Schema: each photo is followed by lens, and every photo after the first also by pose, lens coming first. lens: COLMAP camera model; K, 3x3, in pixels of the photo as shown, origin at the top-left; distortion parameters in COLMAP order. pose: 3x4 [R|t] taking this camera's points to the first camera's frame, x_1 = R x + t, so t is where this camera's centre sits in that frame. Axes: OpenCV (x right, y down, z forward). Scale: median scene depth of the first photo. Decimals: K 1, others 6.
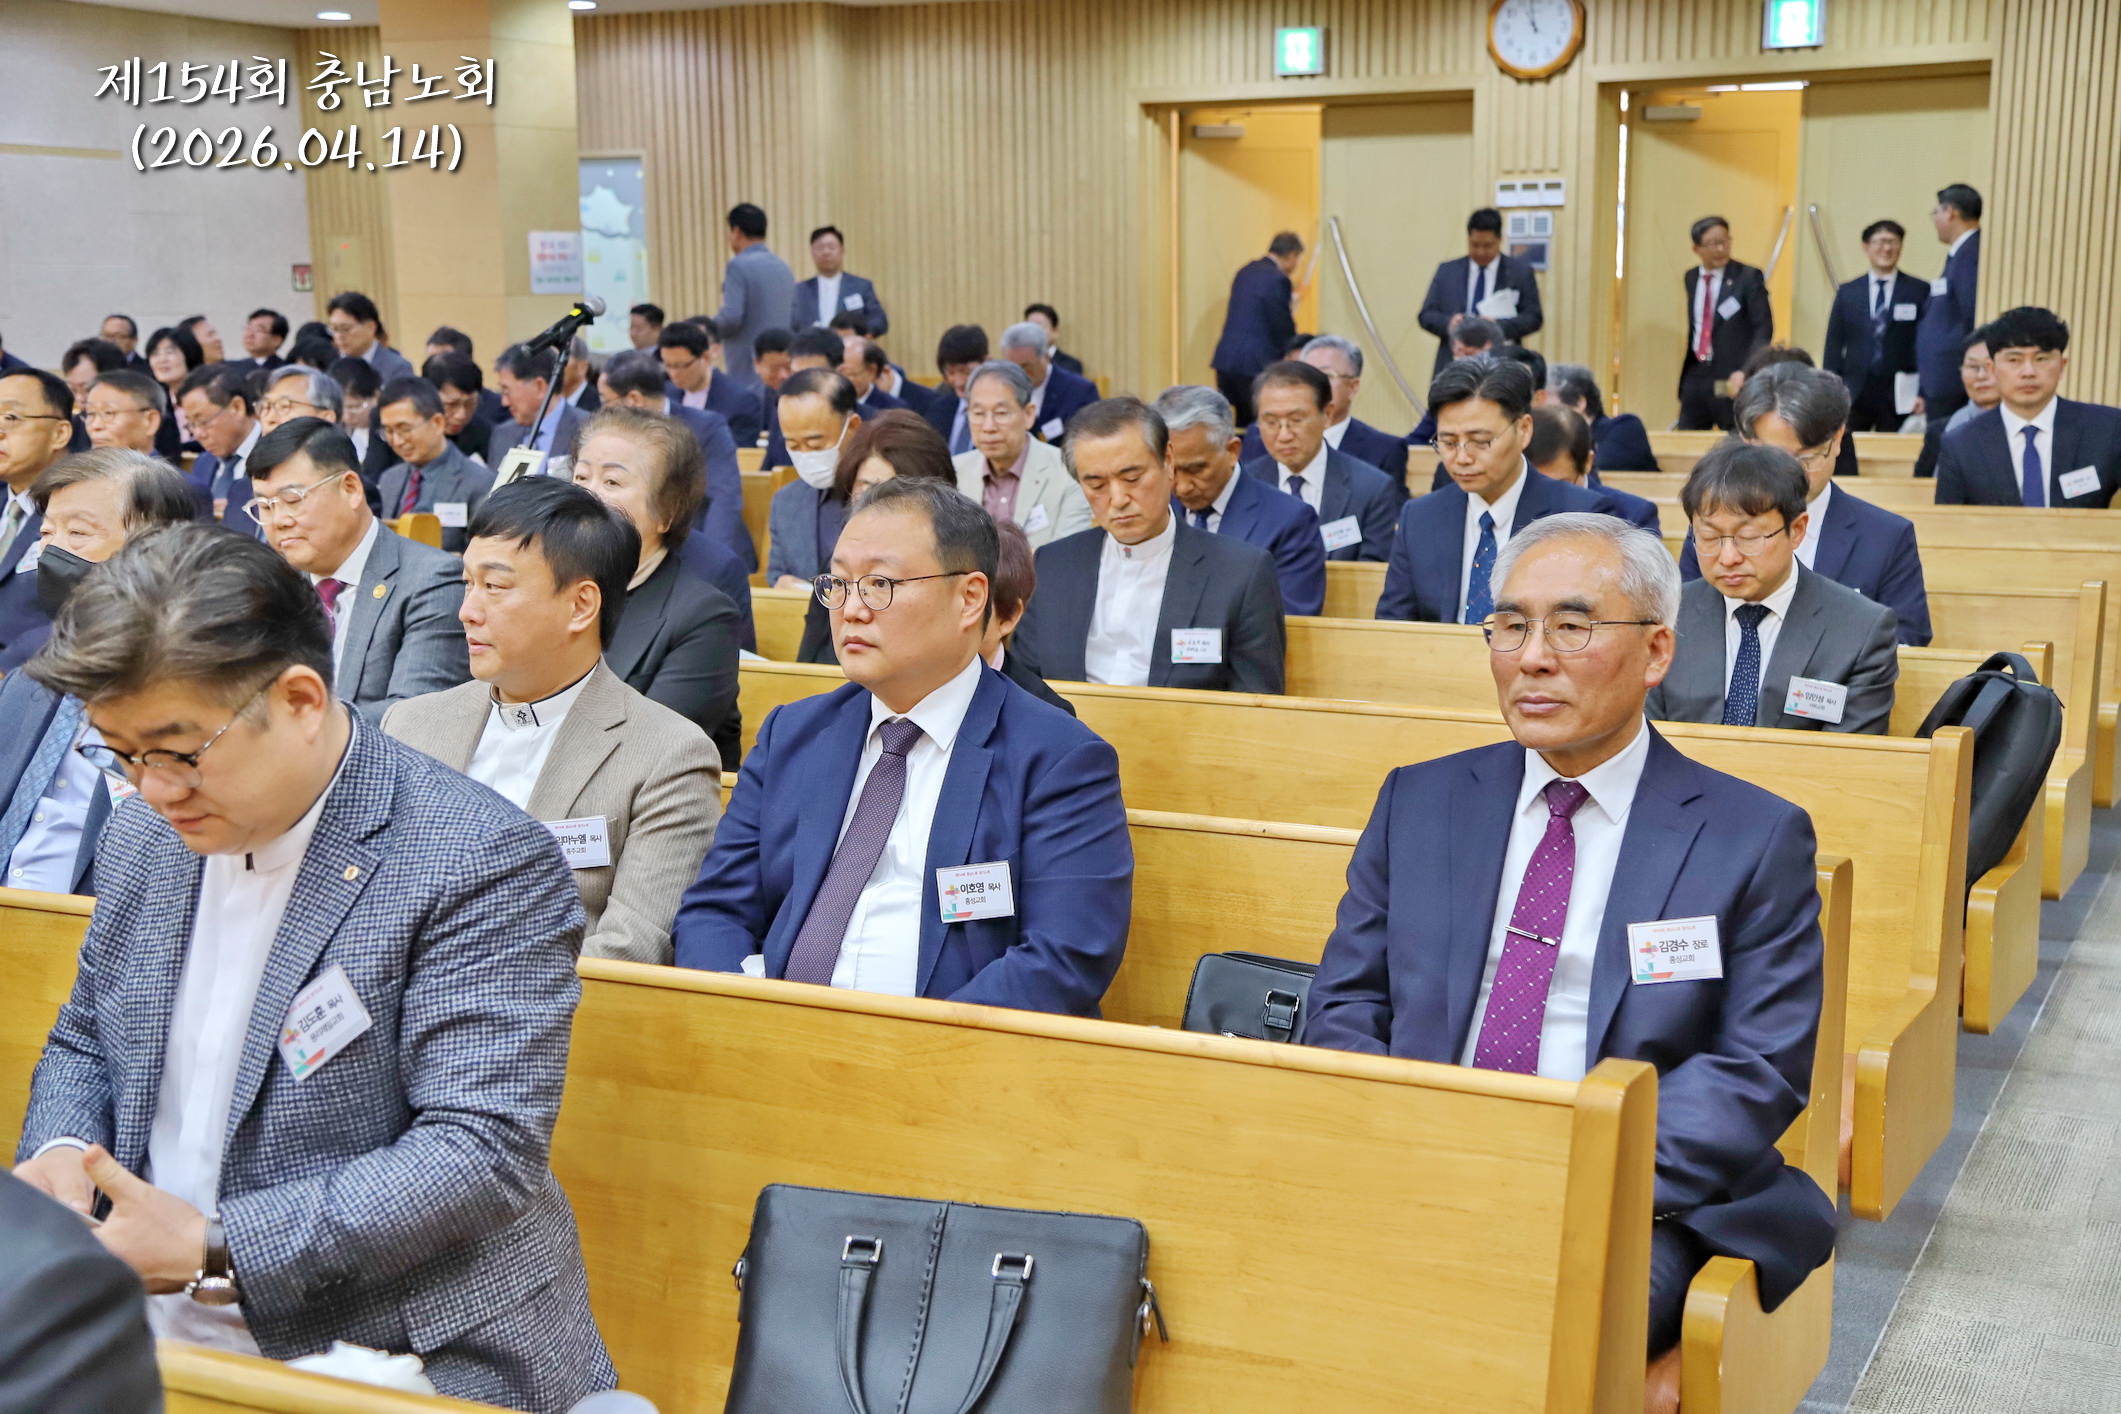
lens RADIAL K [[2869.7, 0, 1060.3], [0, 2869.7, 695.8], [0, 0, 1]] dist [0.112661, 0.000000]
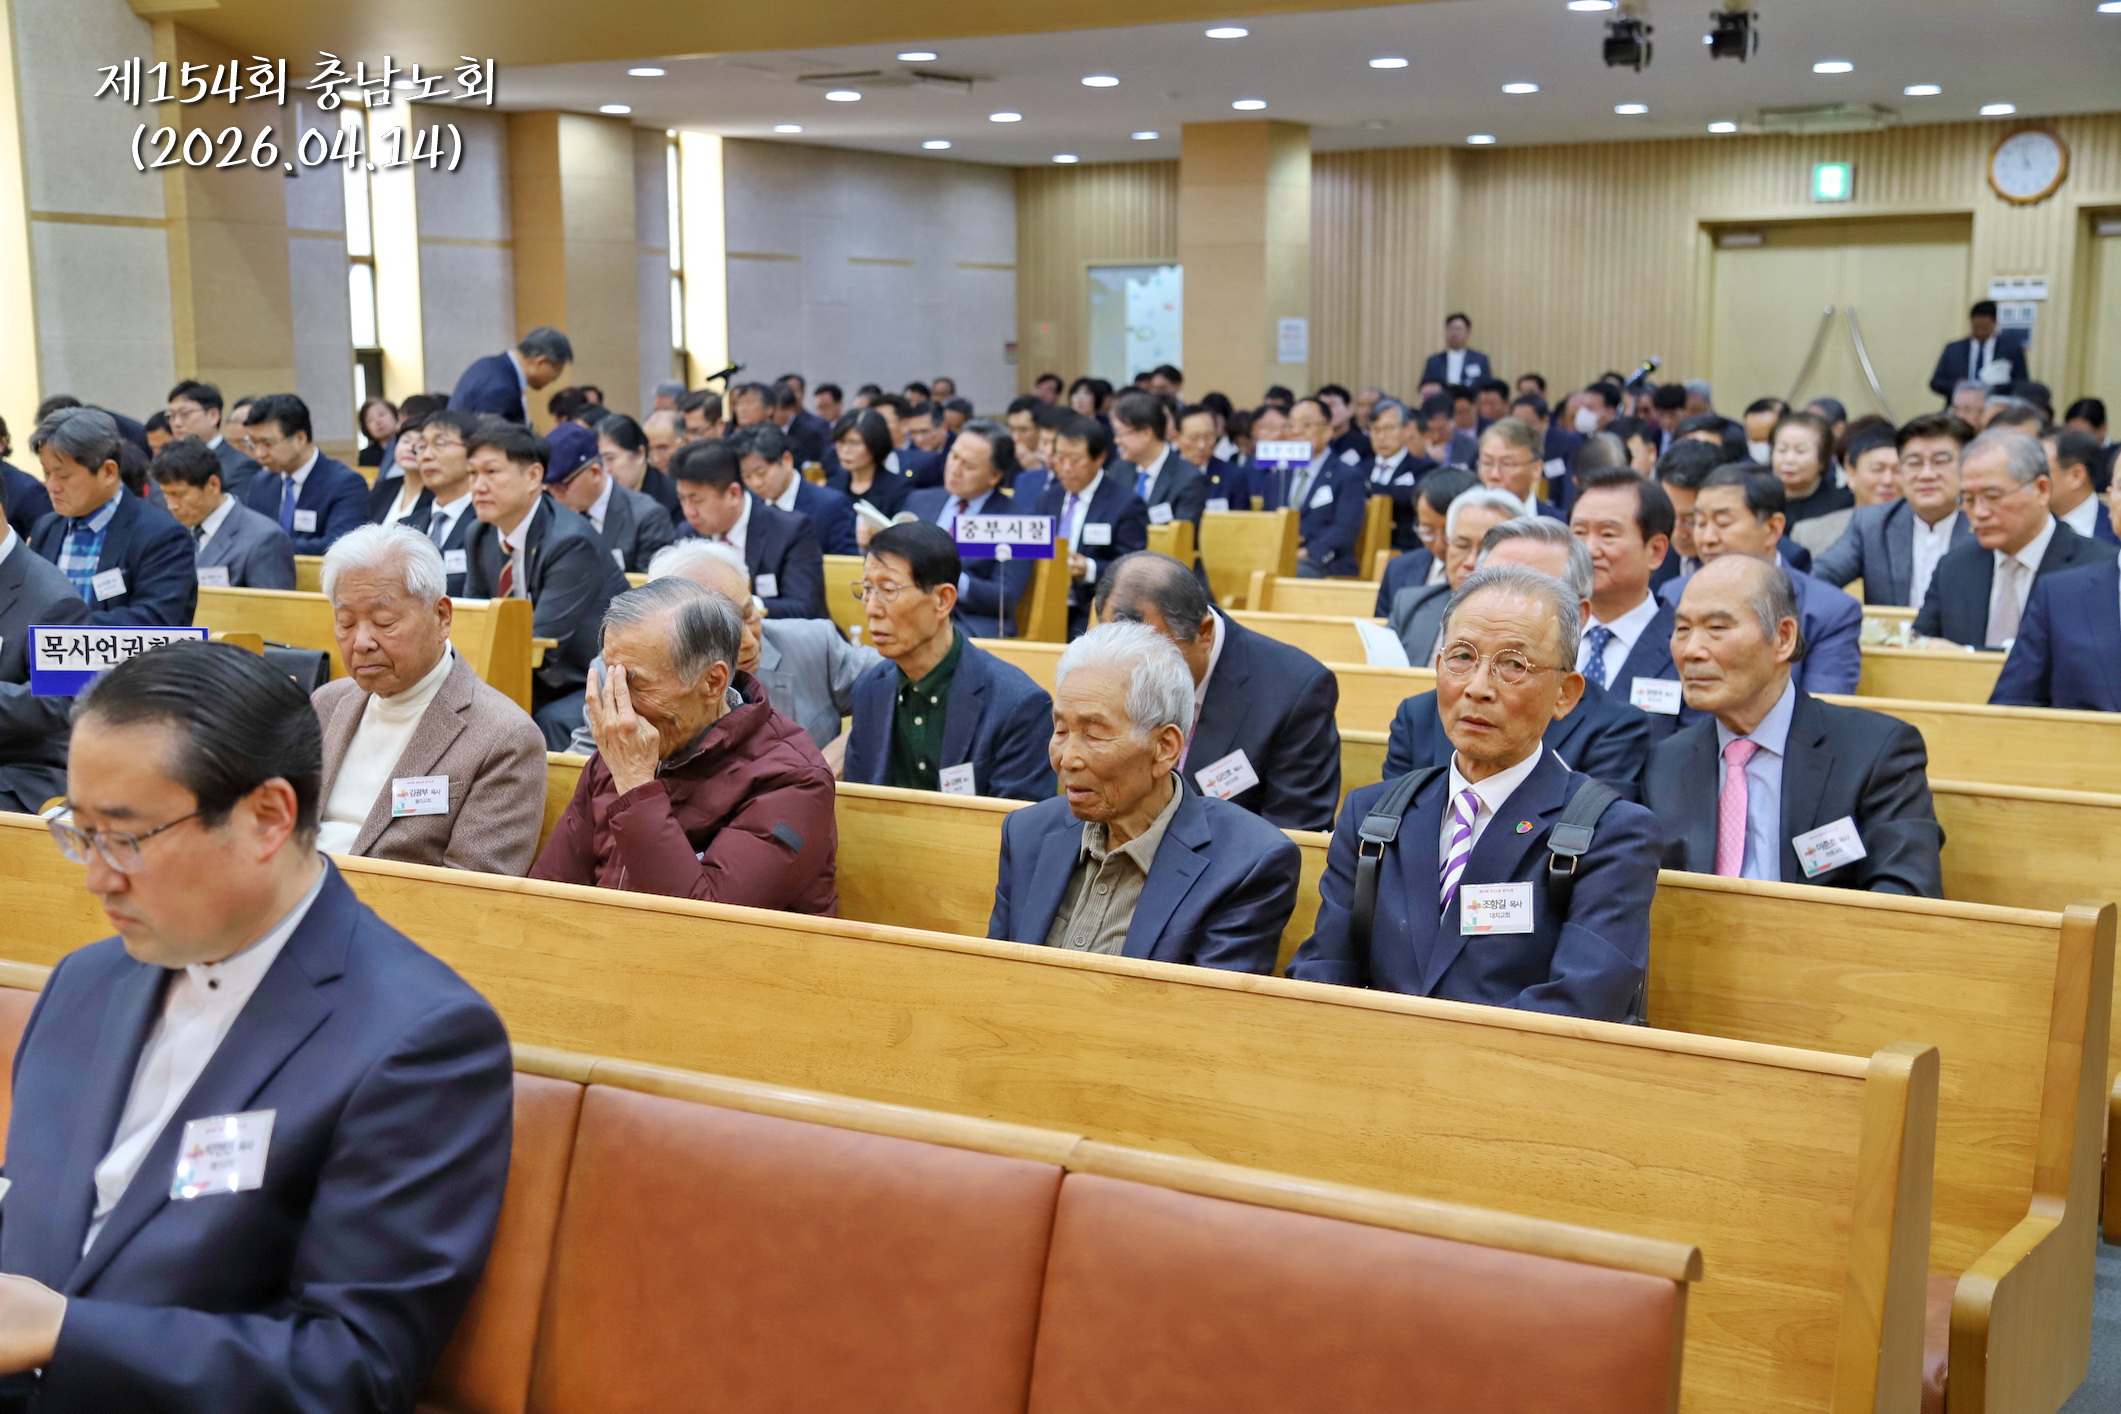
lens RADIAL K [[2886.5, 0, 1064.8], [0, 2886.5, 721.3], [0, 0, 1]] dist [0.065703, 0.000000]
pose [[0.993454, 0.027136, -0.110967, -0.115243], [-0.031563, 0.998767, -0.038329, 0.085930], [0.109790, 0.041580, 0.993085, -0.350803]]
